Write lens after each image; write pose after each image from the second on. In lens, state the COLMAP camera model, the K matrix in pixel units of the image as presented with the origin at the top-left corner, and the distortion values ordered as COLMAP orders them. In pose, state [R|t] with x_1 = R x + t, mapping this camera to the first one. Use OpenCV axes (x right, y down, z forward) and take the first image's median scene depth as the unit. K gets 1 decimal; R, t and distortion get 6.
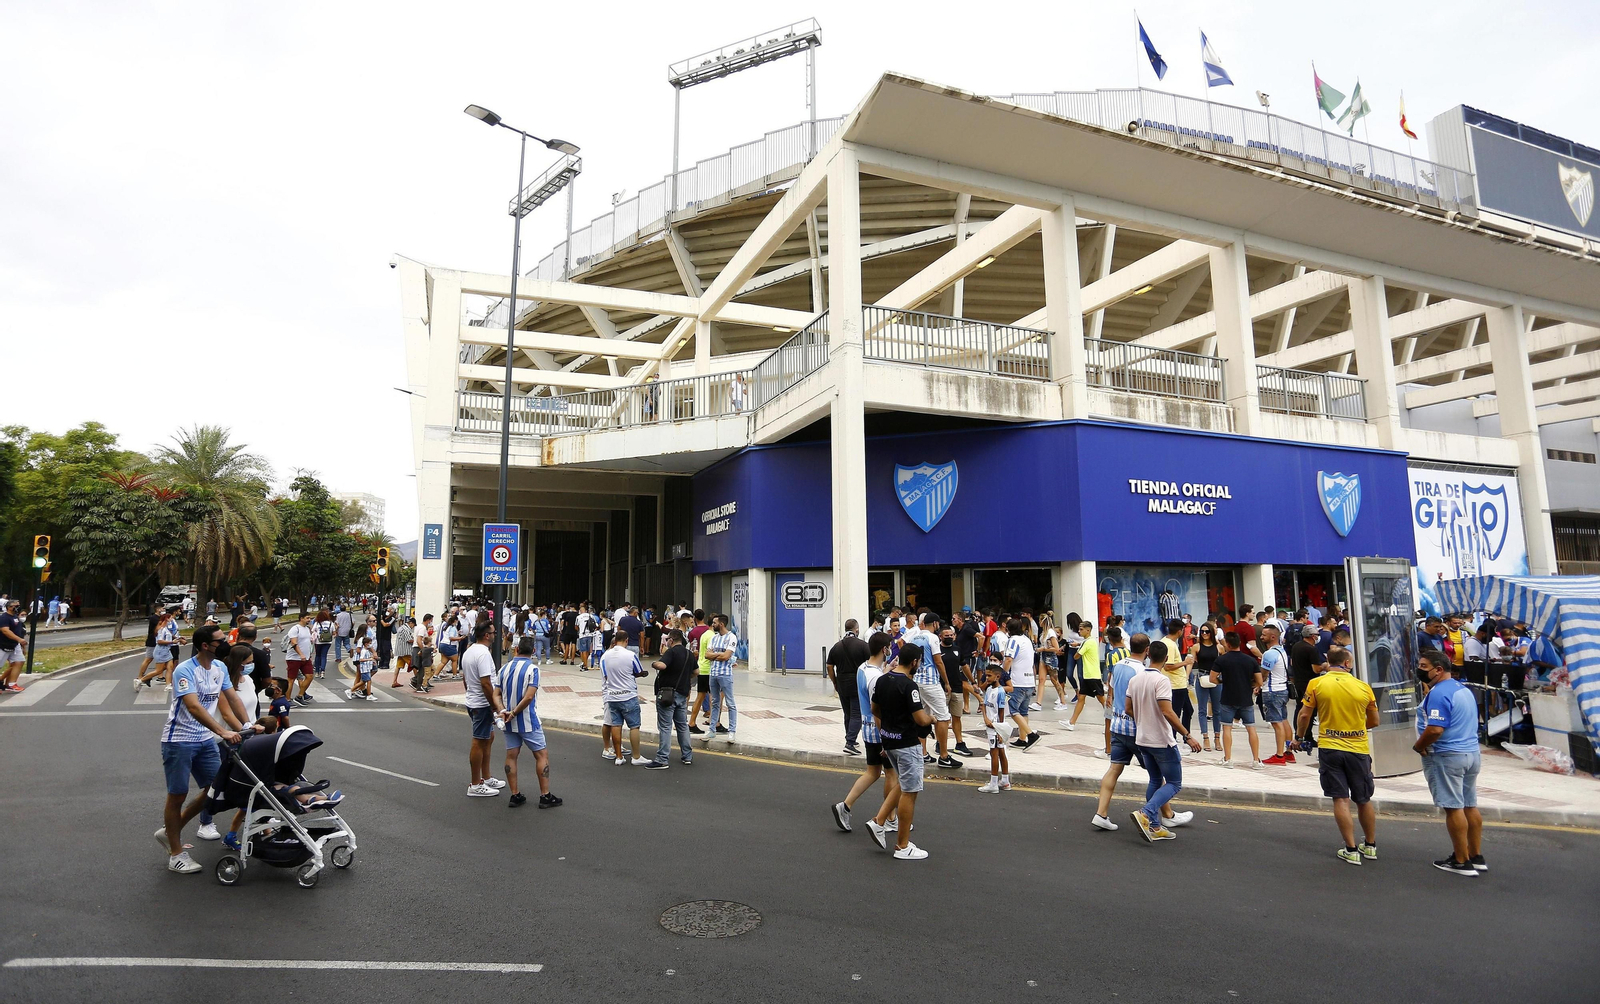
lens RADIAL K [[813.4, 0, 795.9], [0, 813.4, 496.2], [0, 0, 1]] dist [-0.017139, 0.003205]
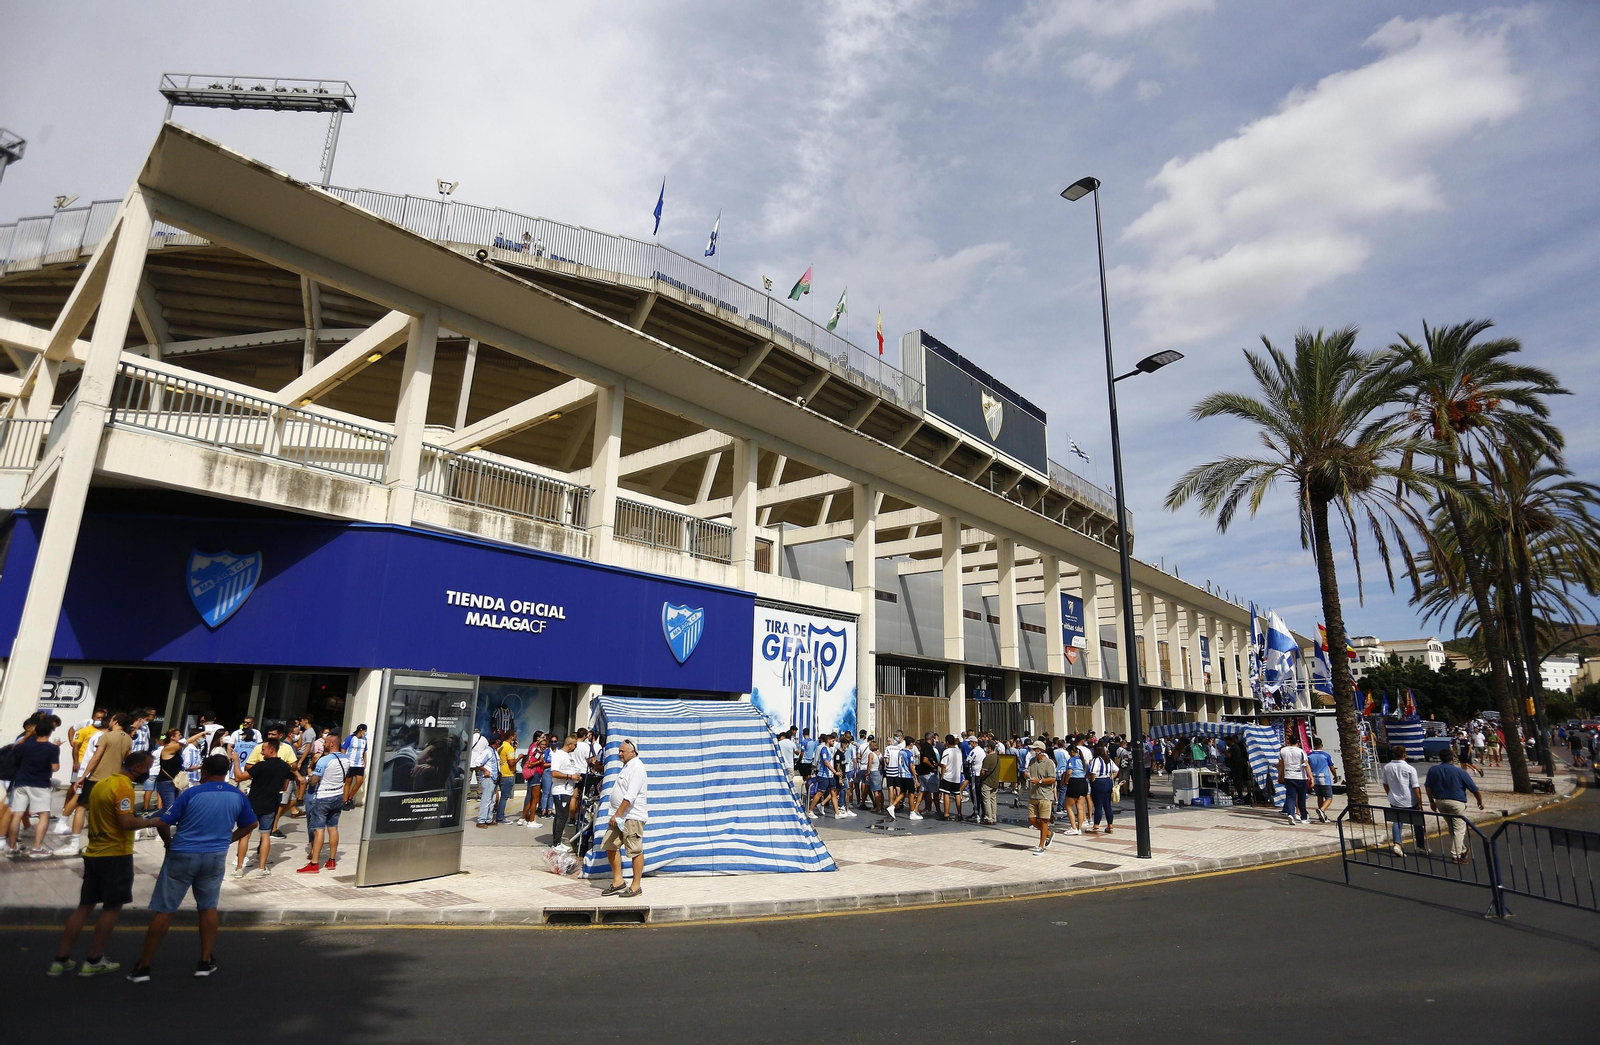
lens RADIAL K [[815.3, 0, 802.6], [0, 815.3, 523.8], [0, 0, 1]] dist [-0.015273, 0.003775]
pose [[0.889112, 0.132407, 0.438118, 0.309207], [-0.084059, 0.988198, -0.128061, -0.009264], [-0.449903, 0.077033, 0.889749, -0.086624]]
